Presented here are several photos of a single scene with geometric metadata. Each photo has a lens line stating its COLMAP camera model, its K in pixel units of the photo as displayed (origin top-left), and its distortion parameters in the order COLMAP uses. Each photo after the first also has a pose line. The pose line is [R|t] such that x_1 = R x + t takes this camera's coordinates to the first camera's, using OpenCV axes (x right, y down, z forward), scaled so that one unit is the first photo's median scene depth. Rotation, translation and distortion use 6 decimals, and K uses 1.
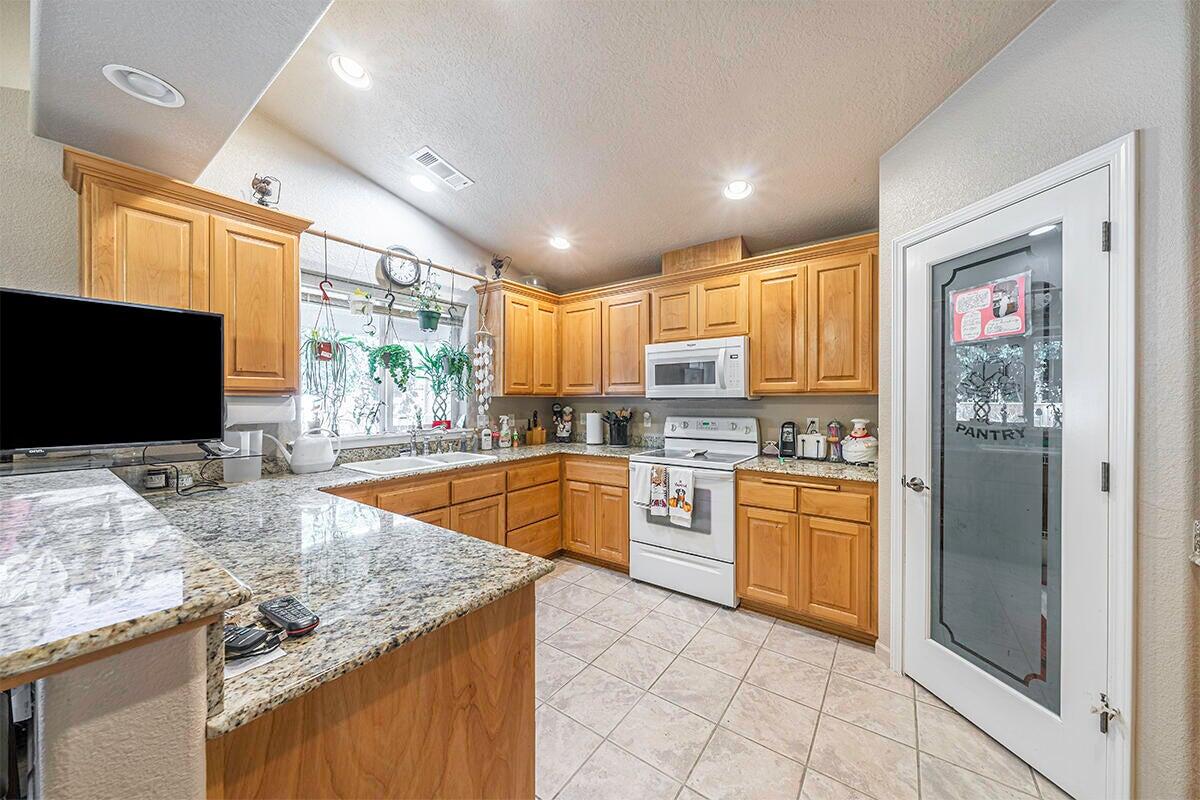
lens RADIAL K [[414.7, 0, 598.3], [0, 414.7, 399.5], [0, 0, 1]] dist [0.000420, 0.000047]
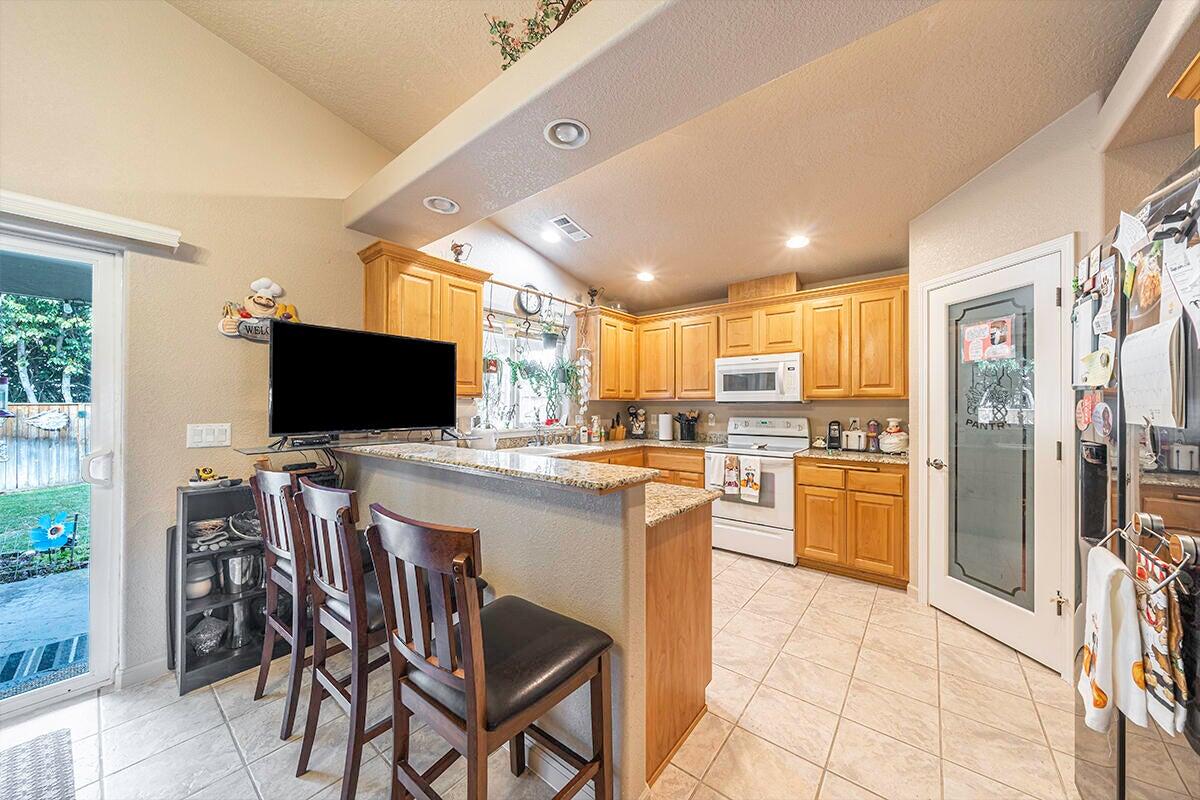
lens RADIAL K [[413.2, 0, 606.3], [0, 413.2, 401.6], [0, 0, 1]] dist [0.000580, 0.000022]
pose [[0.999350, 0.002844, -0.035933, -0.189935], [-0.003176, 0.999953, -0.009178, 0.009711], [0.035905, 0.009286, 0.999312, -0.276528]]
